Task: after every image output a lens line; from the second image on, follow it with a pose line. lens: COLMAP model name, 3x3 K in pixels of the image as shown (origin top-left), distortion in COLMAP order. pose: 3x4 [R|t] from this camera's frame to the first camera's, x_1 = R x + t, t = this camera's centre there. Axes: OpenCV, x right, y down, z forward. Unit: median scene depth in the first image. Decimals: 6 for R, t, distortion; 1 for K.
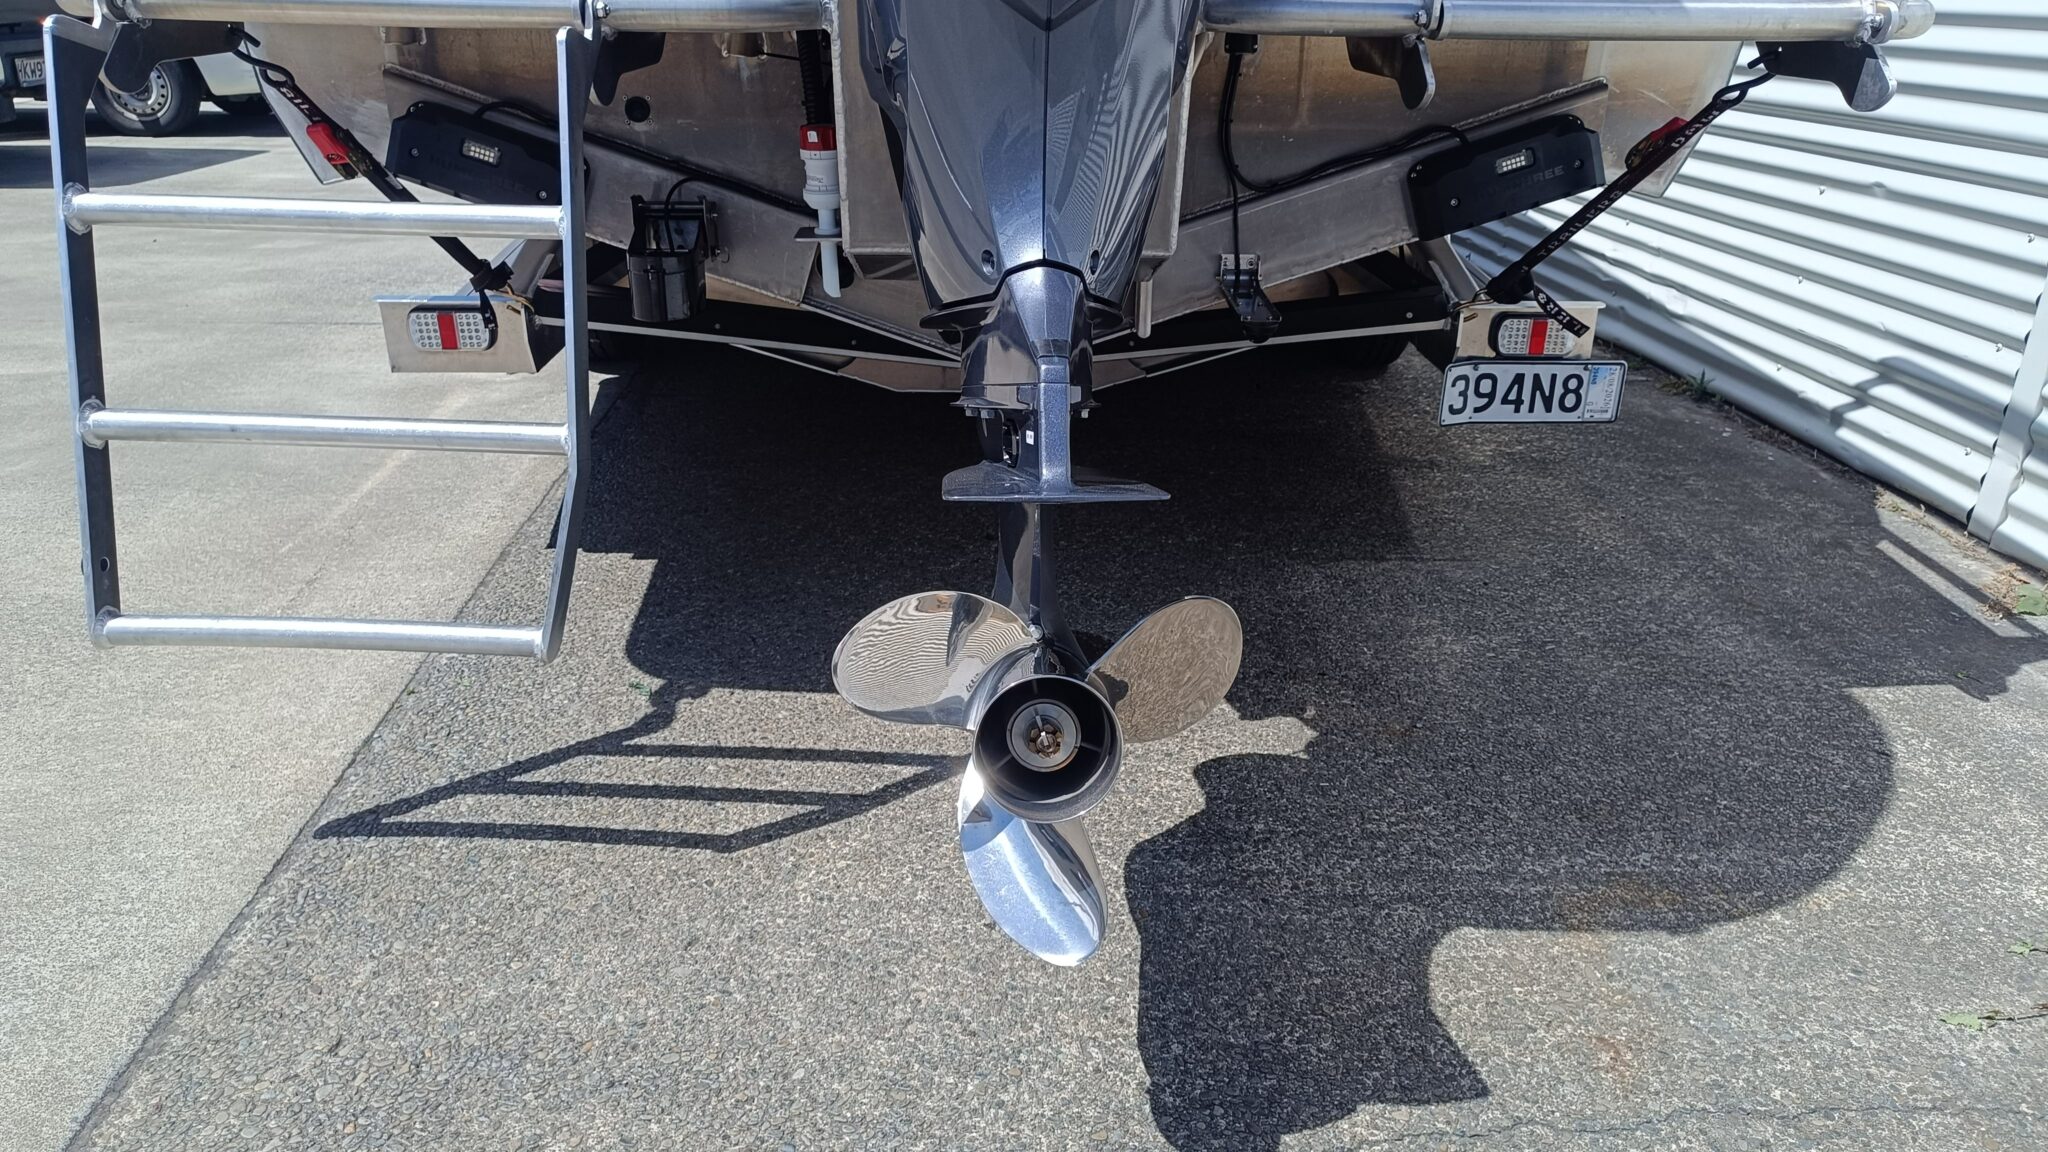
lens RADIAL K [[1440.1, 0, 1026.0], [0, 1440.1, 569.6], [0, 0, 1]] dist [0.009730, -0.012123]
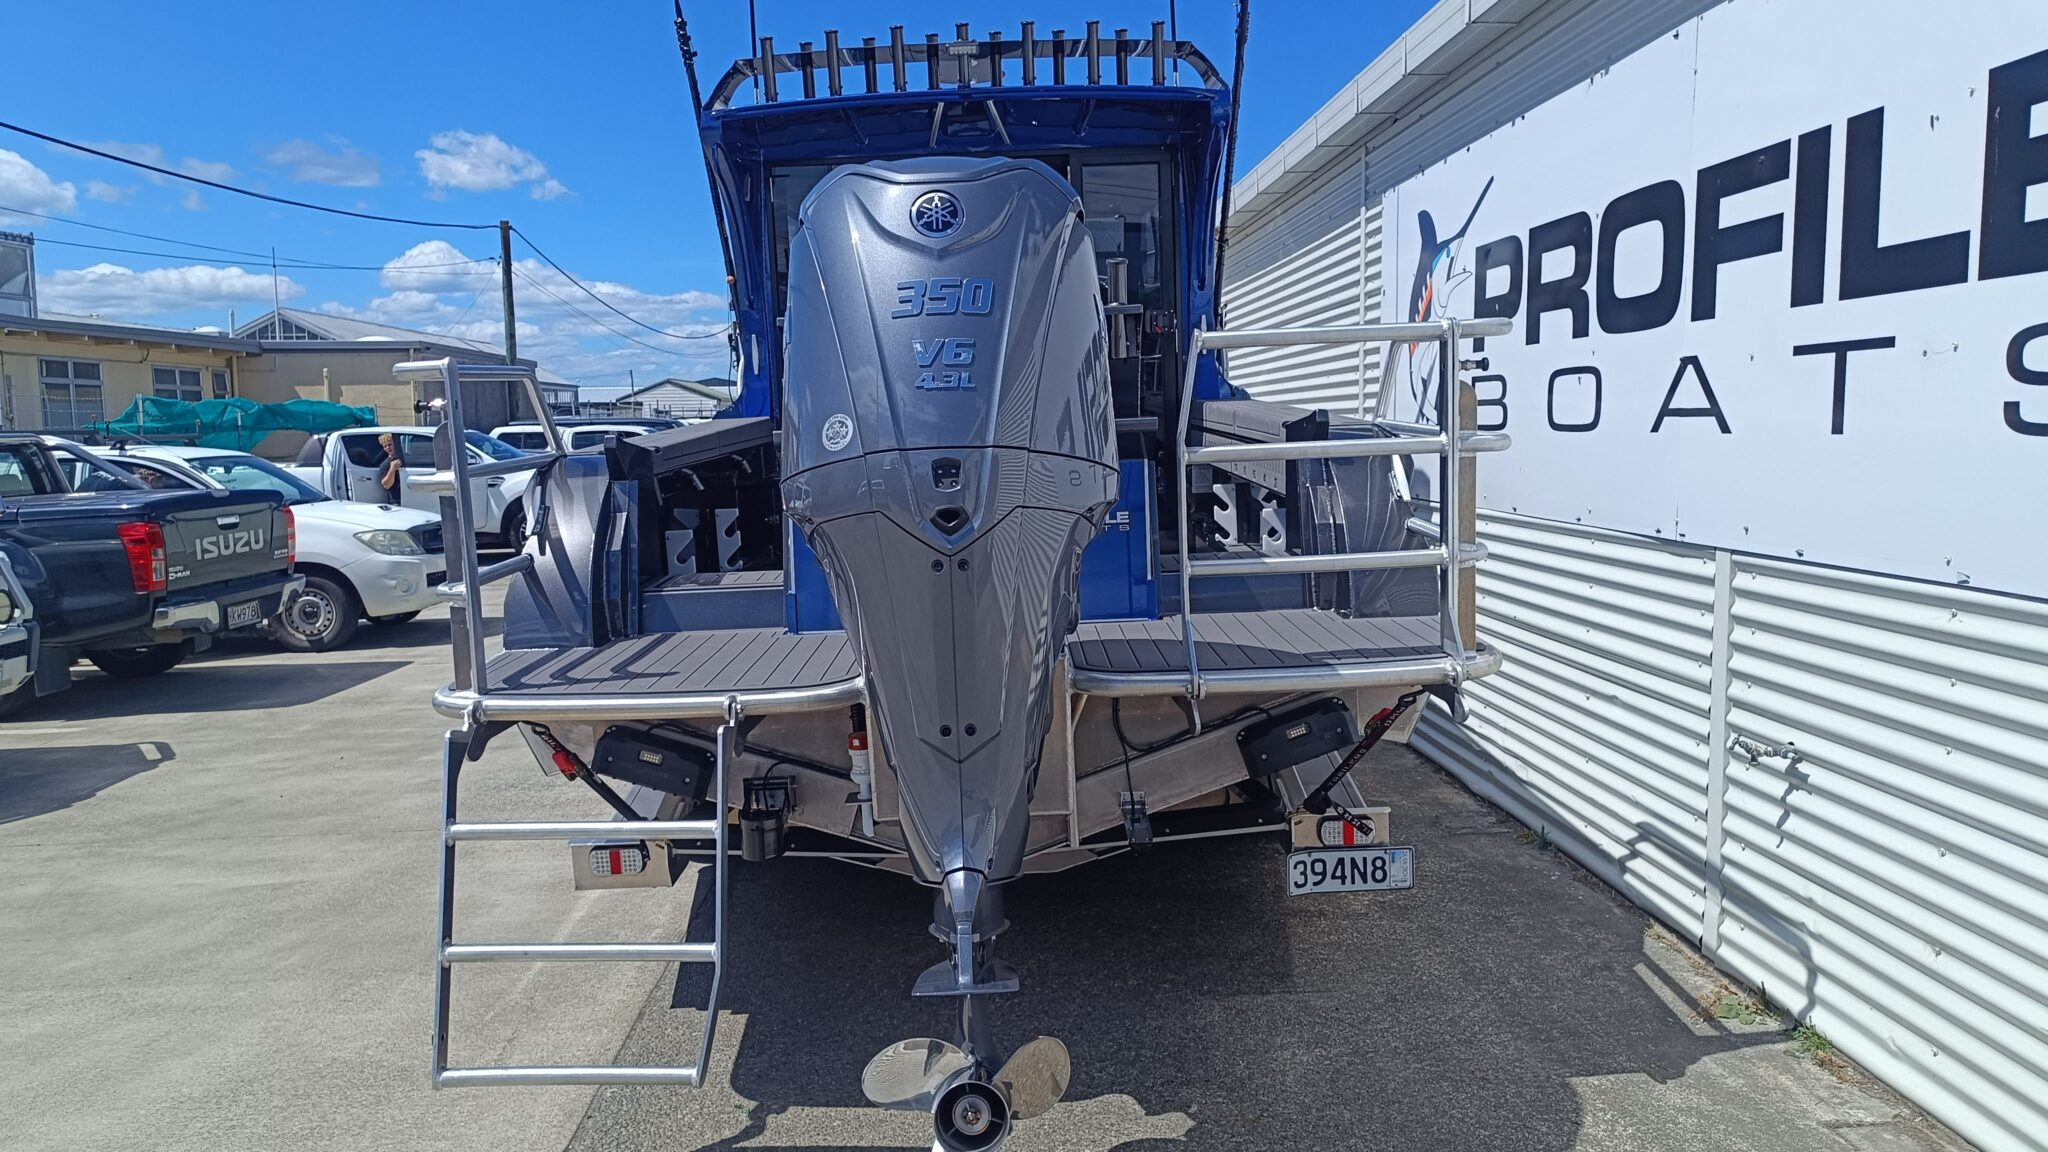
lens RADIAL K [[1440.1, 0, 1026.0], [0, 1440.1, 569.6], [0, 0, 1]] dist [0.009730, -0.012123]
pose [[0.998417, -0.048257, -0.028909, 0.081198], [0.038246, 0.959169, -0.280235, -0.019376], [0.041252, 0.278686, 0.959496, -0.488265]]
